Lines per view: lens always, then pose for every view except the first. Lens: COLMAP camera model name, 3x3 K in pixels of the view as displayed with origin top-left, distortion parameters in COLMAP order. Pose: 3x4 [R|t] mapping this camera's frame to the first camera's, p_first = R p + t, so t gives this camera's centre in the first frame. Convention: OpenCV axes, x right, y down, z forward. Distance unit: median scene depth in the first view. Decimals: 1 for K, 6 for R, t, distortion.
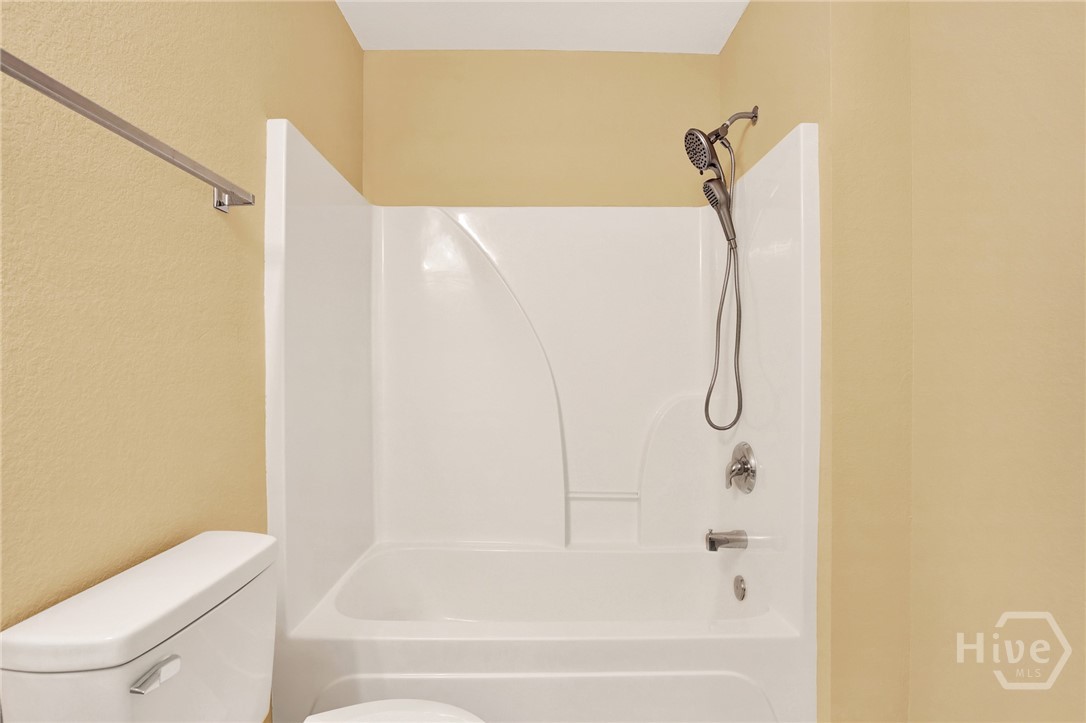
lens RADIAL K [[501.3, 0, 544.9], [0, 501.3, 372.2], [0, 0, 1]] dist [-0.032557, -0.000029]
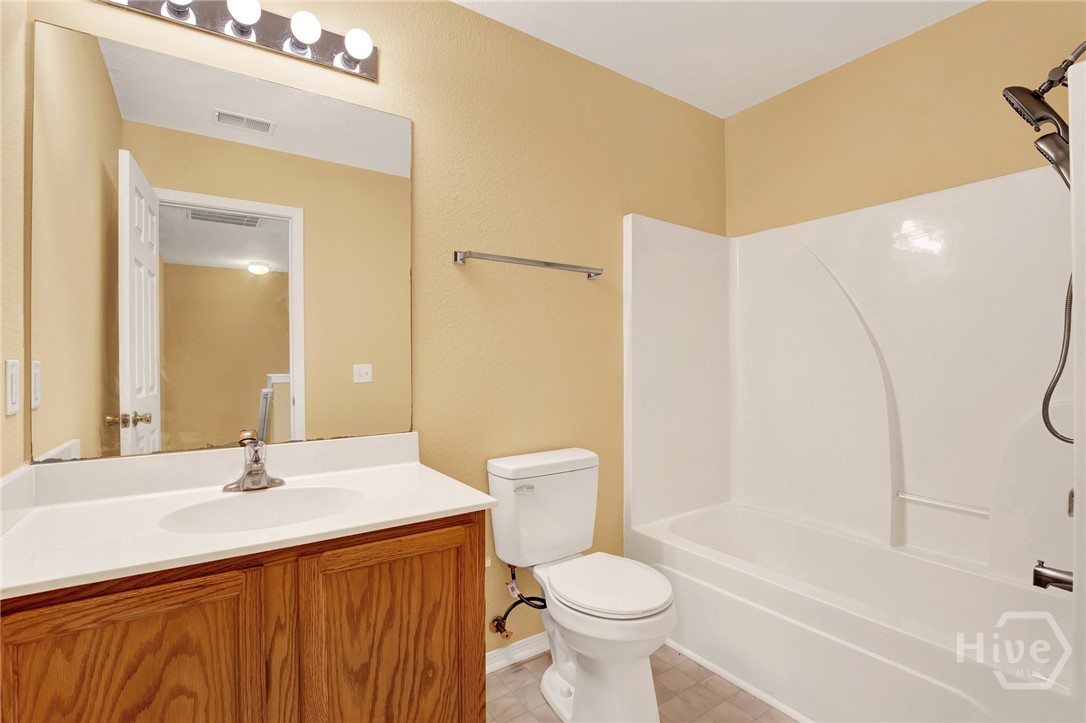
lens RADIAL K [[502.7, 0, 543.6], [0, 502.7, 358.2], [0, 0, 1]] dist [-0.026587, 0.000266]
pose [[0.554887, -0.007046, -0.831896, 0.692175], [-0.007989, 0.999873, -0.013798, -0.001661], [0.831888, 0.014302, 0.554760, -0.167893]]
